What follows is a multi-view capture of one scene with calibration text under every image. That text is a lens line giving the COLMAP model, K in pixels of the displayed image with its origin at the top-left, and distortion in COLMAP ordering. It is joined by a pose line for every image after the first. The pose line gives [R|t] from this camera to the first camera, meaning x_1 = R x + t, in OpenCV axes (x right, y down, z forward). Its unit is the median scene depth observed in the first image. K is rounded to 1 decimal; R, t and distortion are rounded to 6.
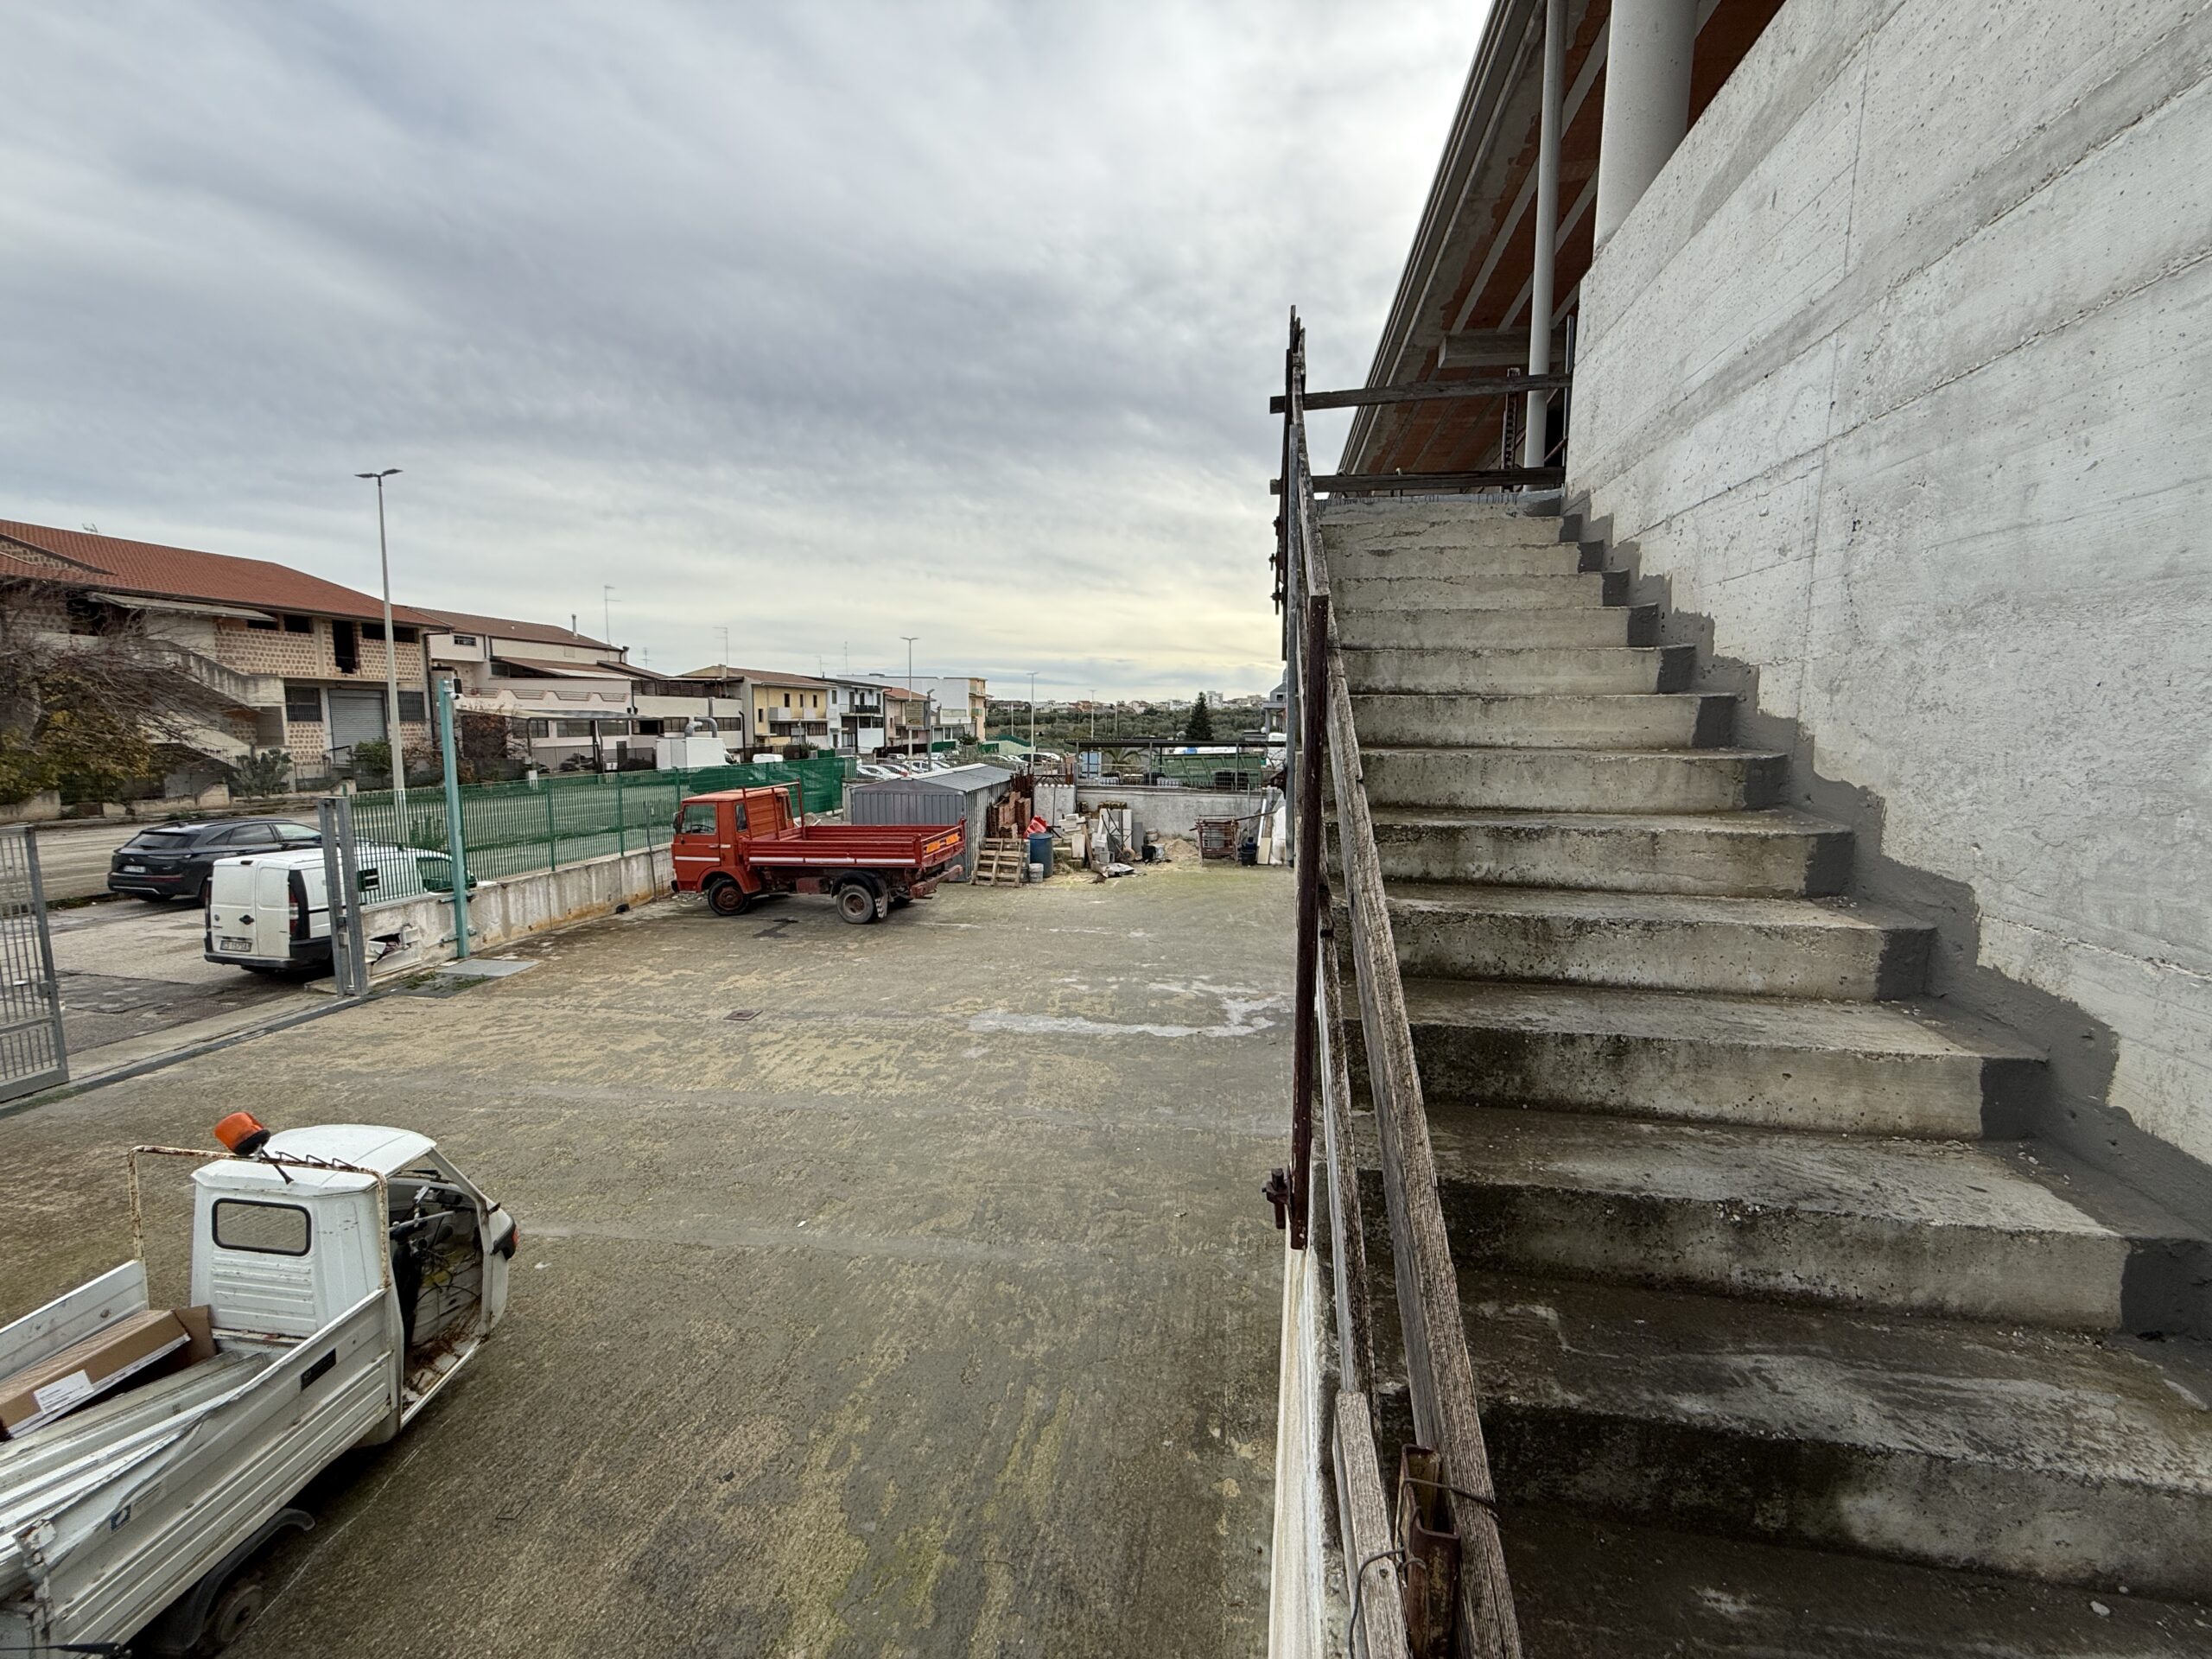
lens RADIAL K [[879.5, 0, 1100.7], [0, 879.5, 828.1], [0, 0, 1]] dist [-0.000604, -0.000010]
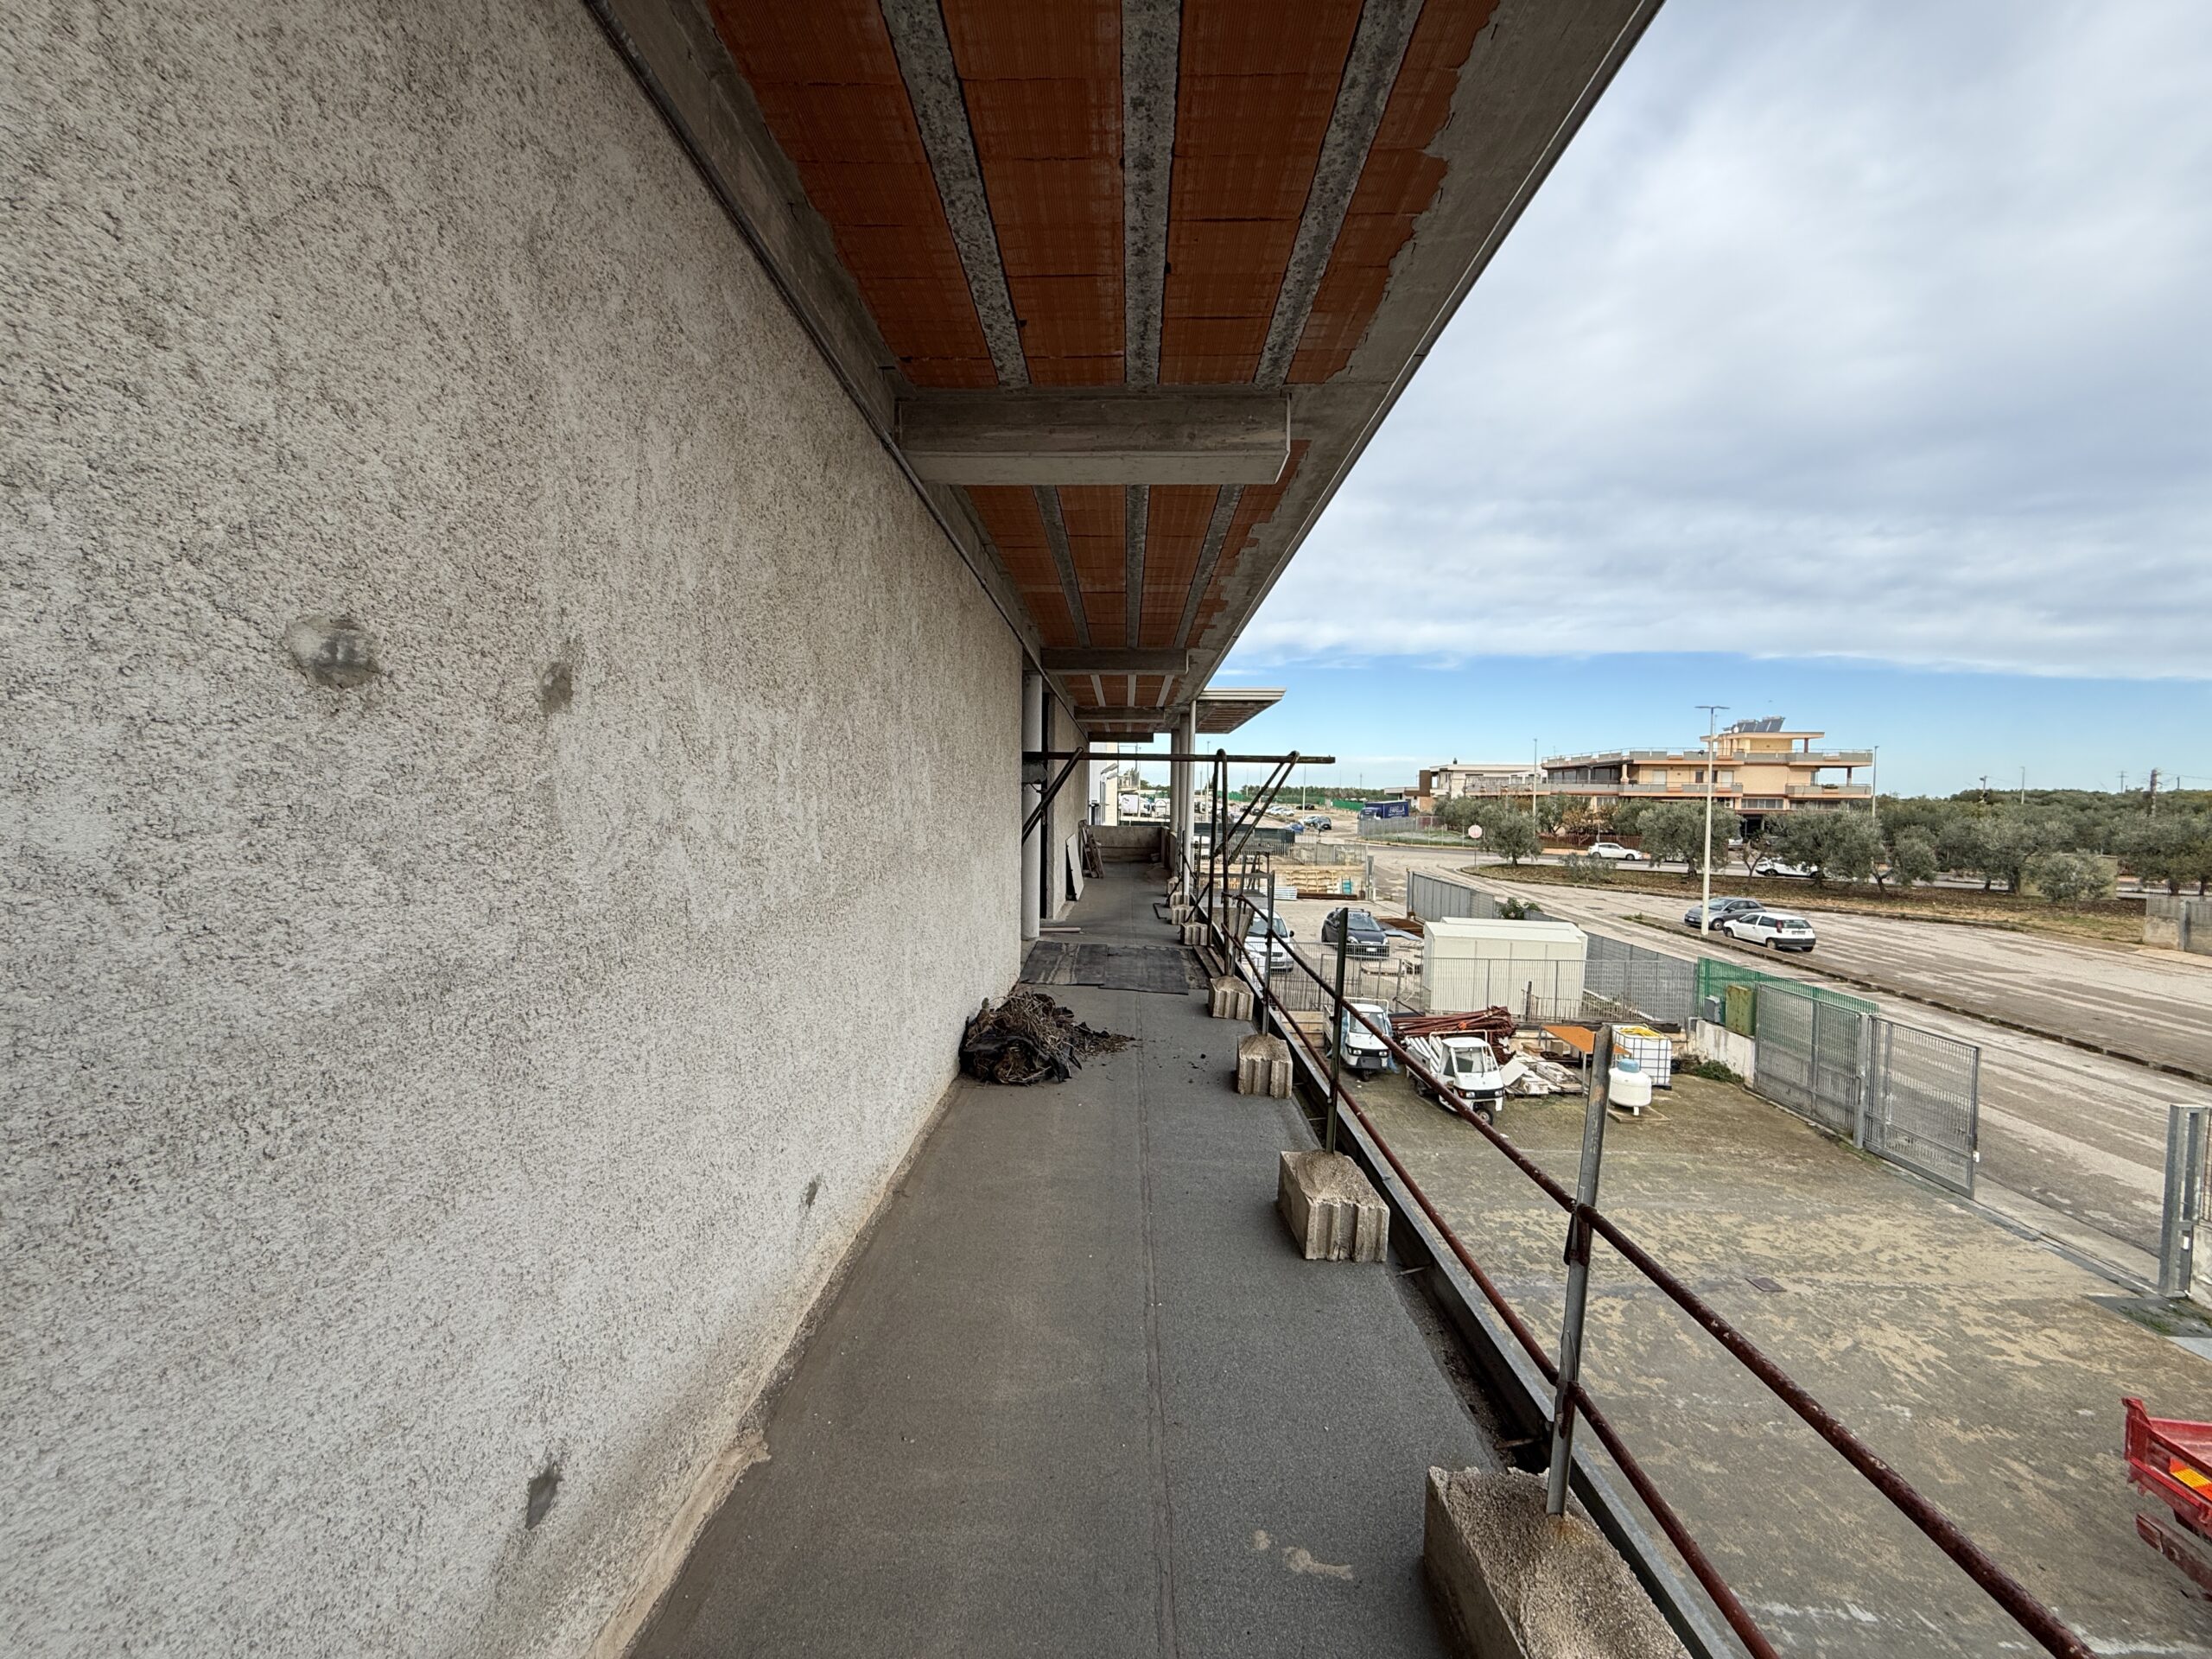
lens RADIAL K [[878.7, 0, 1101.6], [0, 878.7, 829.3], [0, 0, 1]] dist [0.001870, 0.000024]
pose [[-0.989284, -0.020922, -0.144495, 0.290503], [-0.043974, 0.986421, 0.158239, -0.241033], [0.139222, 0.162898, -0.976771, 0.922764]]
